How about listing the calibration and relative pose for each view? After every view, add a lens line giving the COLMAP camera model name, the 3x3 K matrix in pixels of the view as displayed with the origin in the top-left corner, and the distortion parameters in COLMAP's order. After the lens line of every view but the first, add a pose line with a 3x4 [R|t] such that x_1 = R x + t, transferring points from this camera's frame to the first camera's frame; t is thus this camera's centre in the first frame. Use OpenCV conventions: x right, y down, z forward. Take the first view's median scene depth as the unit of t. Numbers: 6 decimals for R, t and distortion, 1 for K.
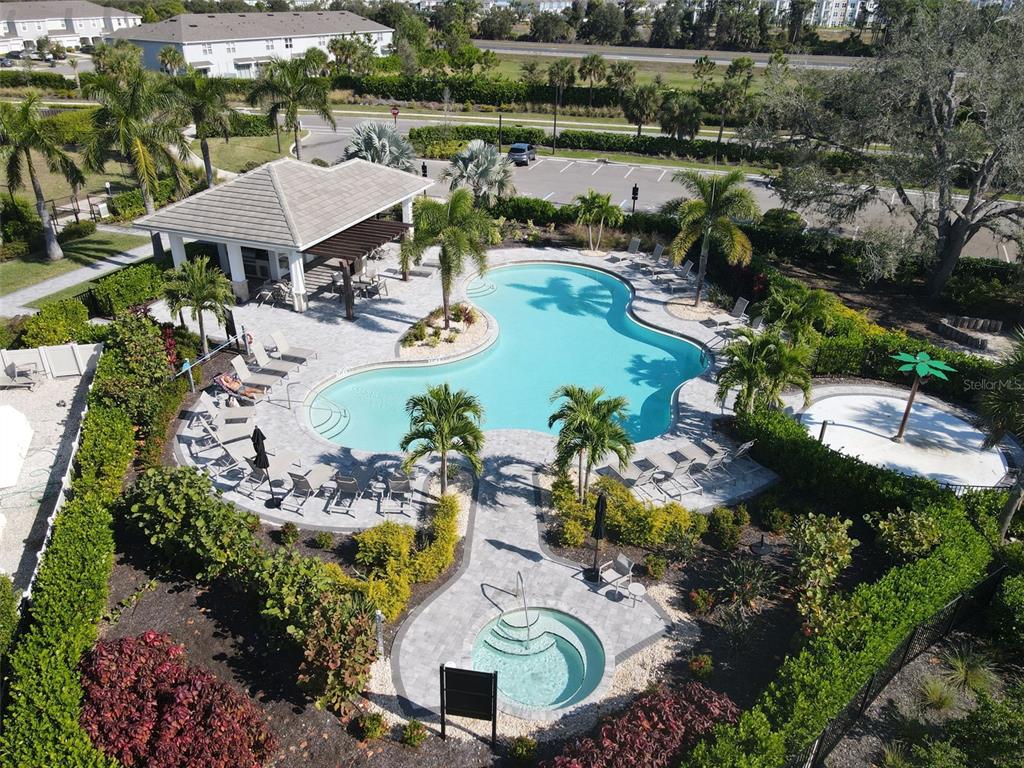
lens RADIAL K [[731.6, 0, 512.0], [0, 731.6, 384.0], [0, 0, 1]] dist [0.004016, -0.000409]
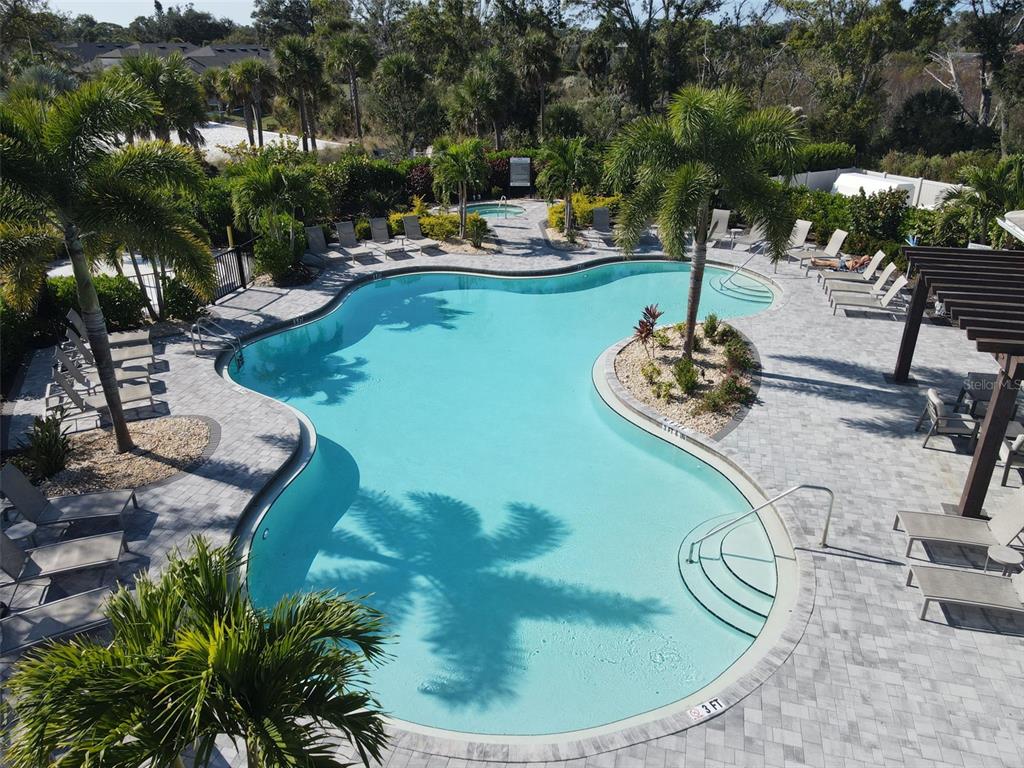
lens RADIAL K [[731.6, 0, 512.0], [0, 731.6, 384.0], [0, 0, 1]] dist [0.004016, -0.000409]
pose [[-0.995939, 0.031954, -0.084166, 0.083778], [-0.049564, 0.585840, 0.808910, -0.487327], [0.075156, 0.809797, -0.581877, 1.302610]]
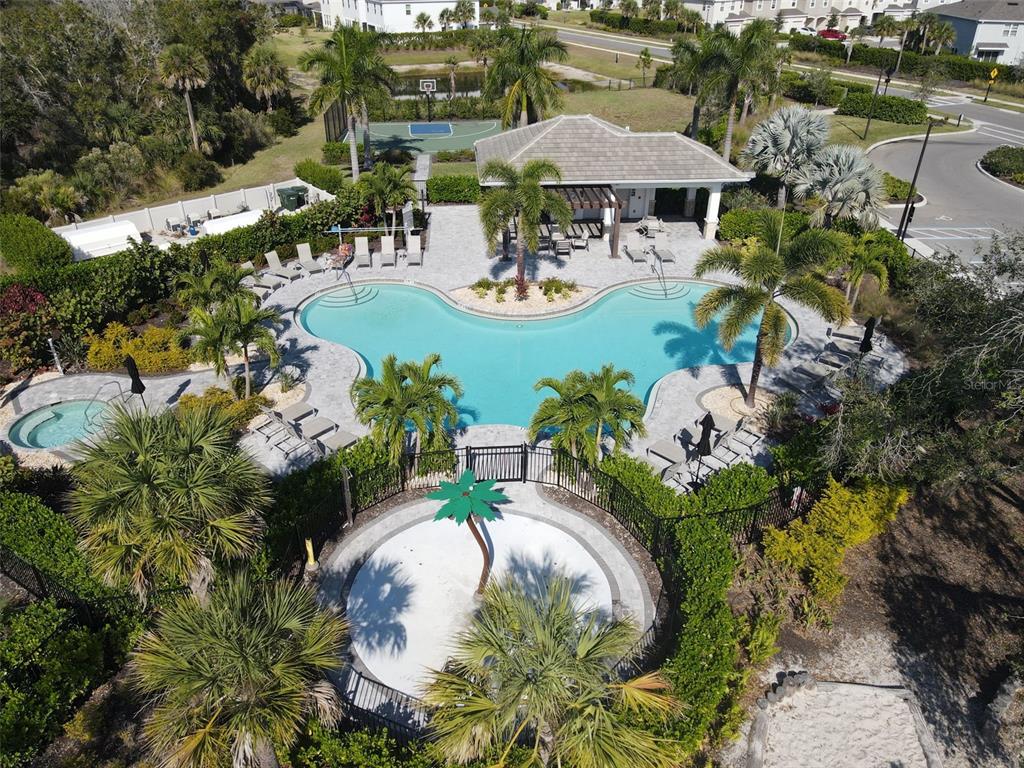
lens RADIAL K [[731.6, 0, 512.0], [0, 731.6, 384.0], [0, 0, 1]] dist [0.004016, -0.000409]
pose [[0.425310, 0.443351, -0.789019, 0.758470], [-0.423250, 0.868025, 0.259598, -0.222878], [0.799982, 0.223543, 0.556828, 0.444902]]
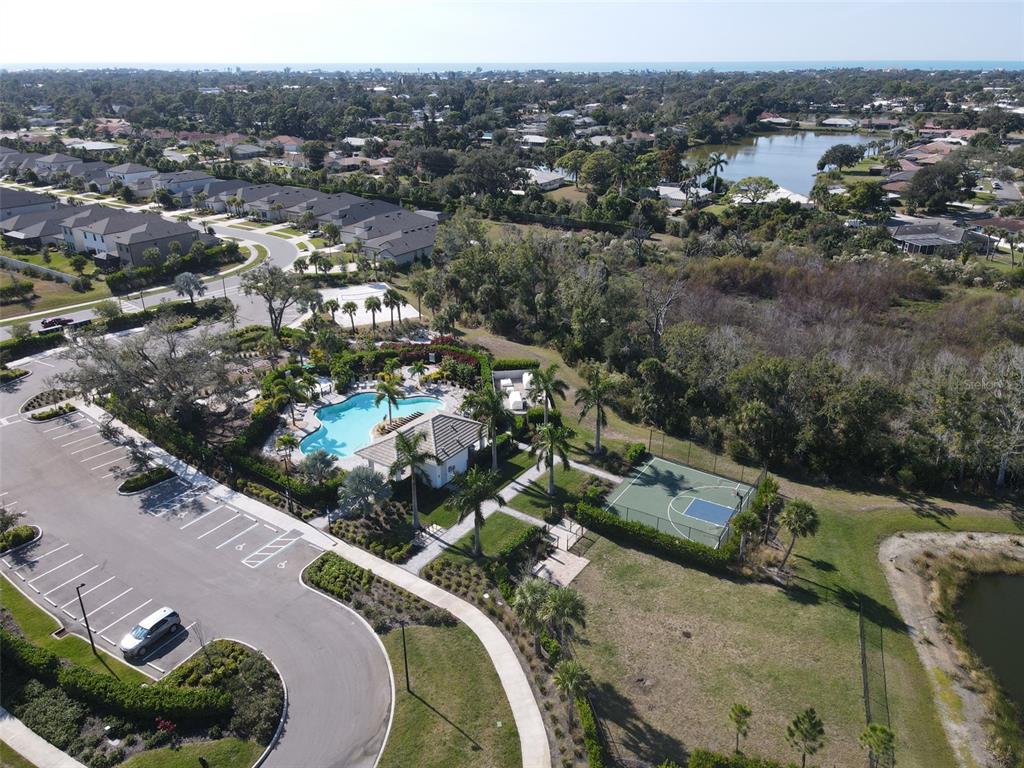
lens RADIAL K [[731.6, 0, 512.0], [0, 731.6, 384.0], [0, 0, 1]] dist [0.004016, -0.000409]
pose [[-0.965748, -0.120539, 0.229785, -1.158089], [0.110936, 0.608740, 0.785575, -2.317808], [-0.234572, 0.784159, -0.574517, 2.362042]]
